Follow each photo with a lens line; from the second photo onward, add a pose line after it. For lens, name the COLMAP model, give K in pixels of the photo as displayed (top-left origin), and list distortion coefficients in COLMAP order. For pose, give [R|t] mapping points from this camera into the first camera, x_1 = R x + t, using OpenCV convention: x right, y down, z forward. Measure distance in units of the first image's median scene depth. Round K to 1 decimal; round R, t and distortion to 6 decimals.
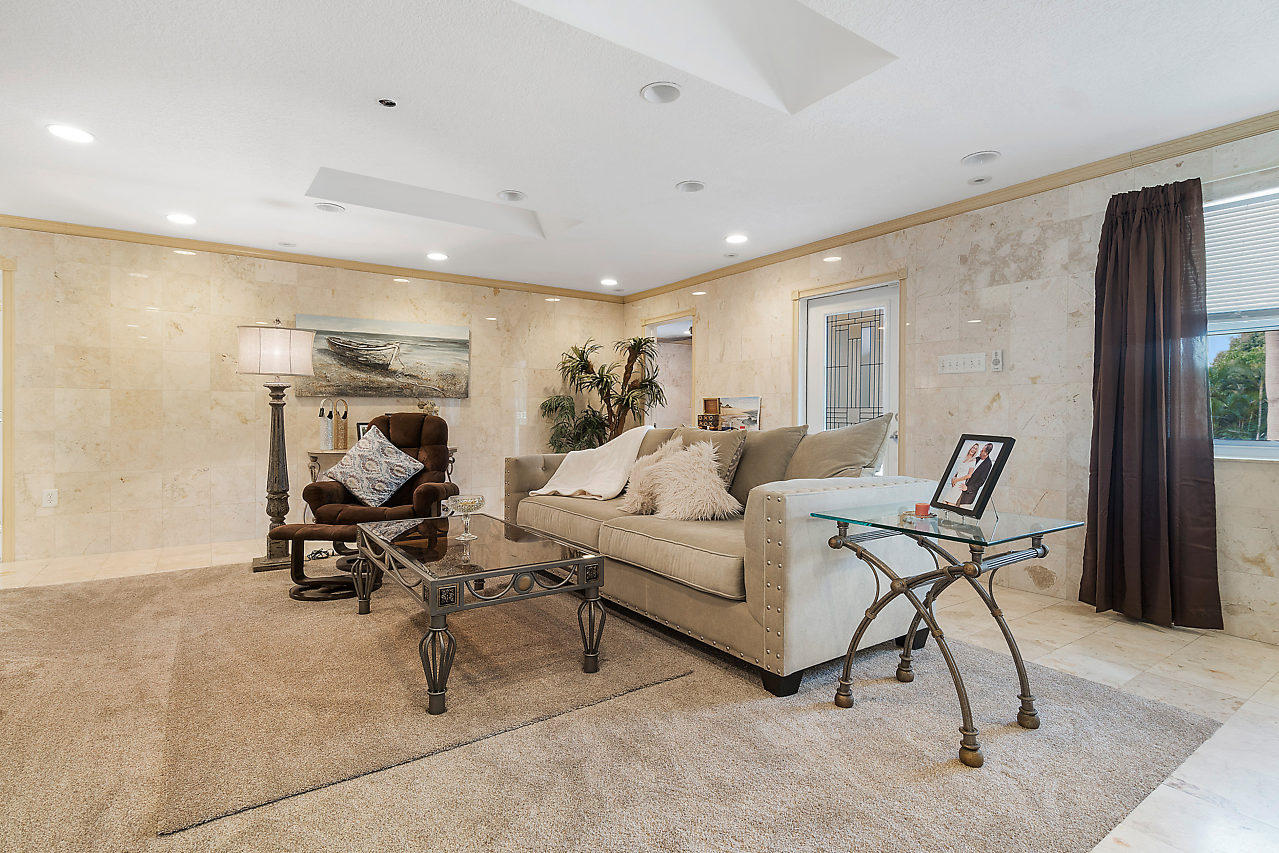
lens RADIAL K [[618.0, 0, 646.6], [0, 618.0, 422.2], [0, 0, 1]] dist [0.005534, 0.001232]
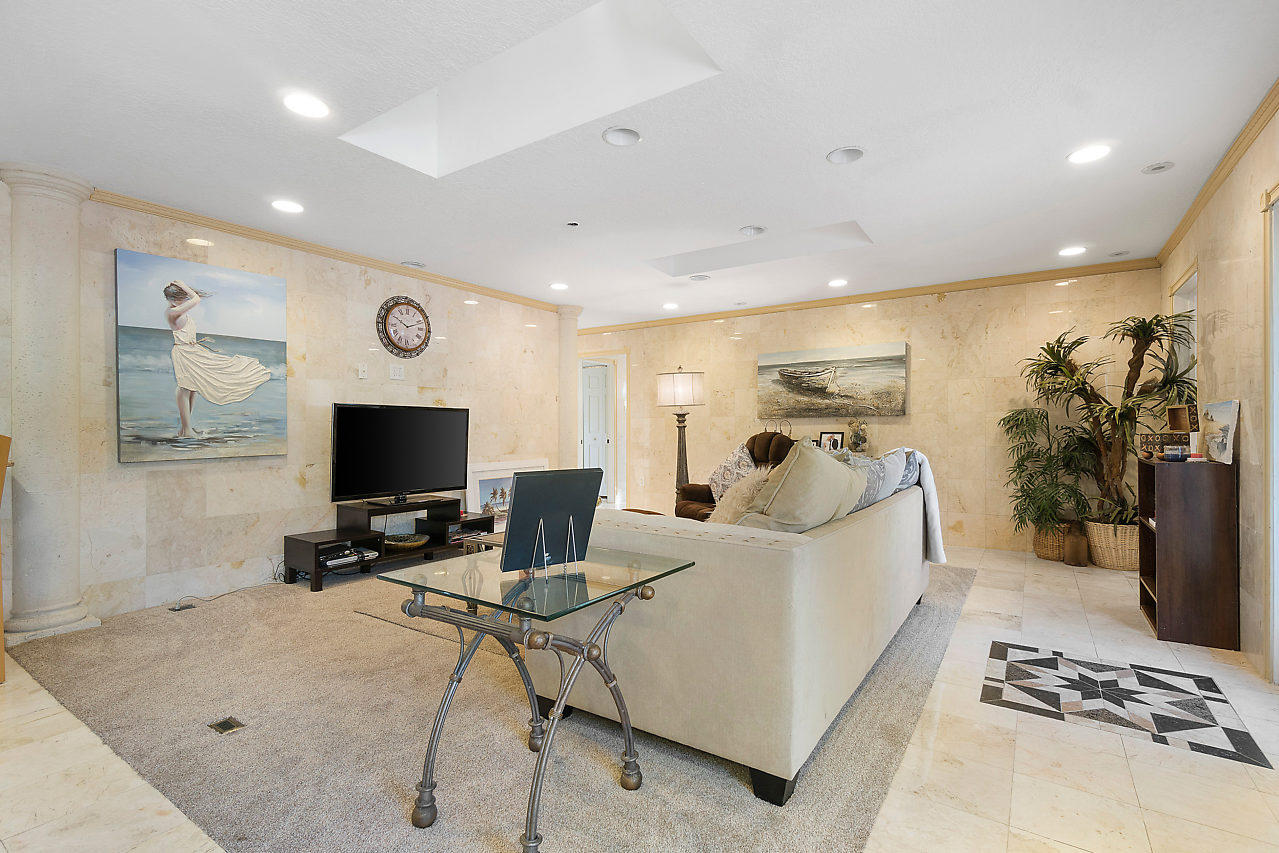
lens RADIAL K [[618.0, 0, 665.9], [0, 618.0, 425.7], [0, 0, 1]] dist [0.005534, 0.001232]
pose [[0.367158, -0.011384, -0.930089, 0.496065], [-0.006302, 0.999872, -0.014726, -0.007012], [0.930137, 0.011268, 0.367040, 0.322711]]
